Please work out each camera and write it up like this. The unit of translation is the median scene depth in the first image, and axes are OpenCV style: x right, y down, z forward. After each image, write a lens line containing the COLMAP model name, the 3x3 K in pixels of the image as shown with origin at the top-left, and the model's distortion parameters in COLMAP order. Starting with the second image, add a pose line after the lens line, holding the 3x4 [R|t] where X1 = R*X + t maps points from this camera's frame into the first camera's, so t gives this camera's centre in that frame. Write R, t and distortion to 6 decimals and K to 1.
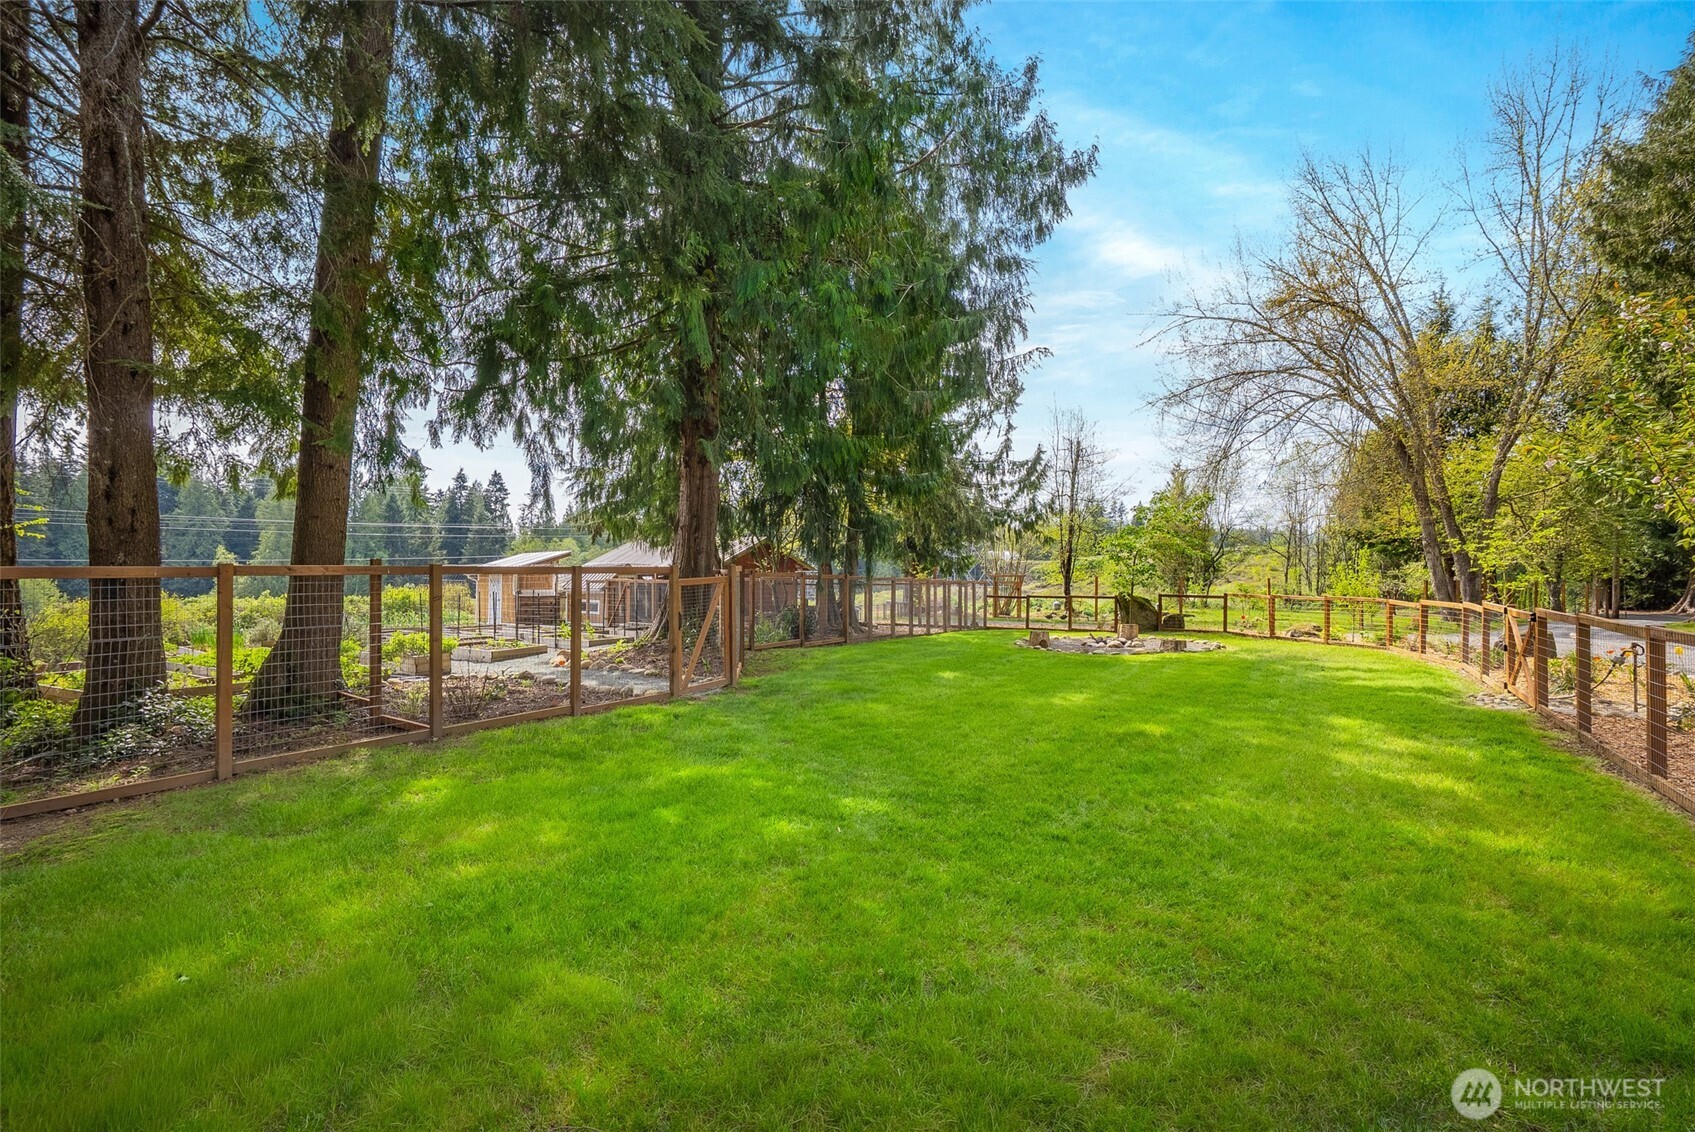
lens RADIAL K [[795.5, 0, 851.8], [0, 795.5, 557.8], [0, 0, 1]] dist [0.019890, -0.000685]
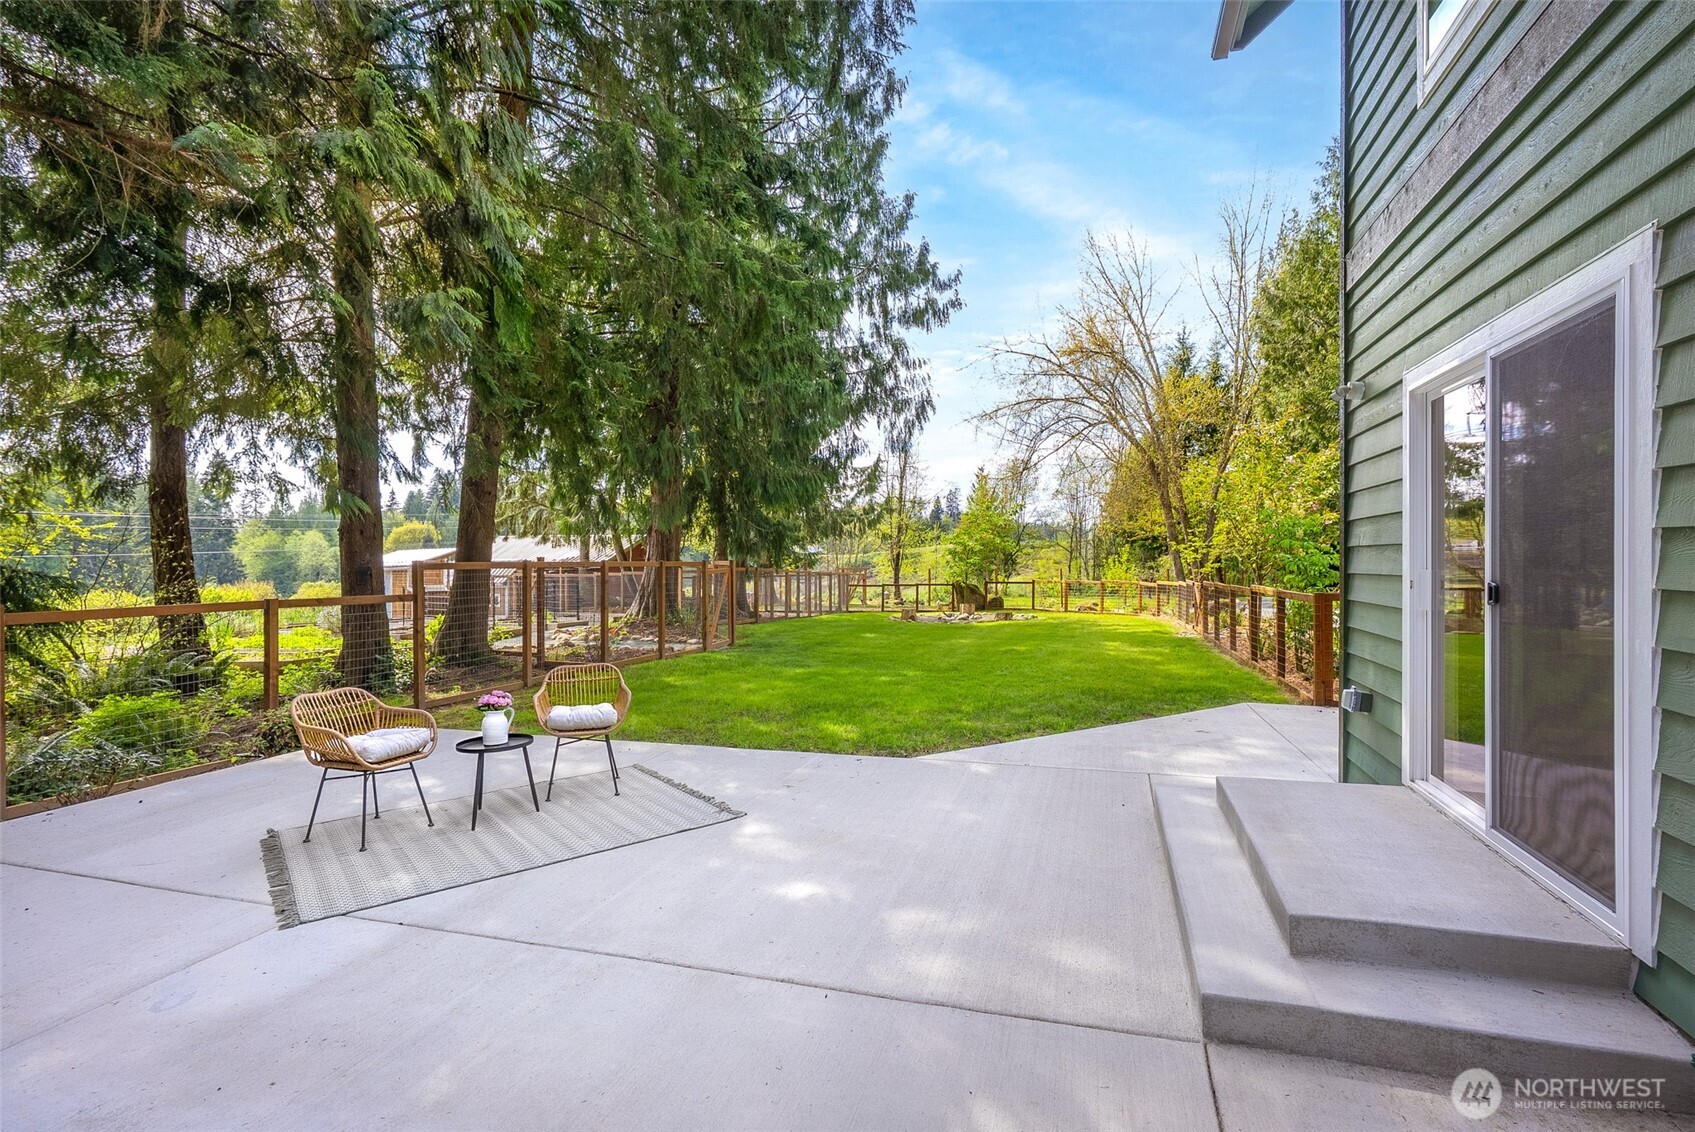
lens RADIAL K [[833.7, 0, 847.5], [0, 833.7, 566.0], [0, 0, 1]] dist [0.001675, 0.000038]
pose [[0.971096, -0.006752, 0.238594, -0.097931], [0.002764, 0.999851, 0.017044, -0.001677], [-0.238673, -0.015892, 0.970970, -0.162065]]
